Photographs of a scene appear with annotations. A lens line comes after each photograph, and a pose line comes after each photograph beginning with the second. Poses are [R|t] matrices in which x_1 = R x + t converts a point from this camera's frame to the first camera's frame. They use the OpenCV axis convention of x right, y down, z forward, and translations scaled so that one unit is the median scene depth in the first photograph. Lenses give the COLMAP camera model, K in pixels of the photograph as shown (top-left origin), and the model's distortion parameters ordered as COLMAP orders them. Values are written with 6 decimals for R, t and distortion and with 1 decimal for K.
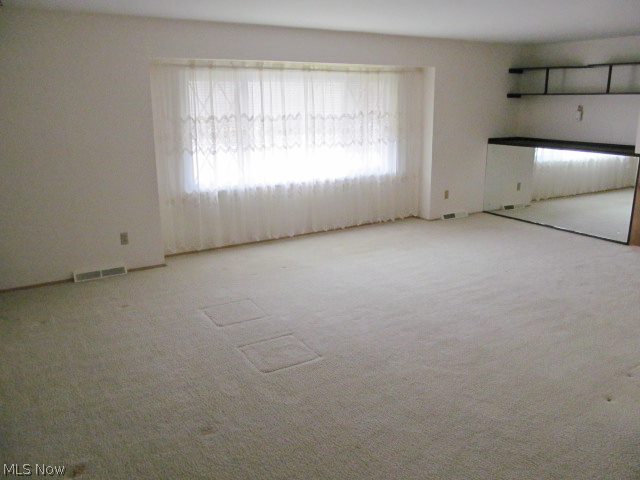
lens RADIAL K [[527.2, 0, 320.7], [0, 527.2, 240.7], [0, 0, 1]] dist [-0.060278, 0.011096]
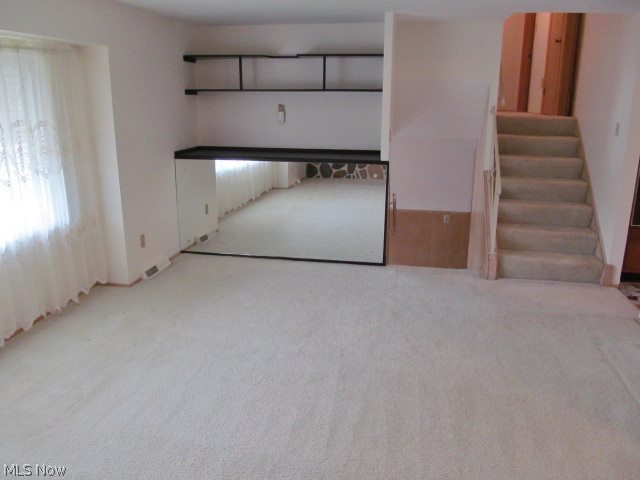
lens RADIAL K [[527.2, 0, 319.8], [0, 527.2, 237.9], [0, 0, 1]] dist [-0.060278, 0.011096]
pose [[0.669128, -0.181631, 0.720610, -0.093018], [0.181022, 0.980301, 0.078997, -0.108752], [-0.720763, 0.077587, 0.688826, 0.400403]]
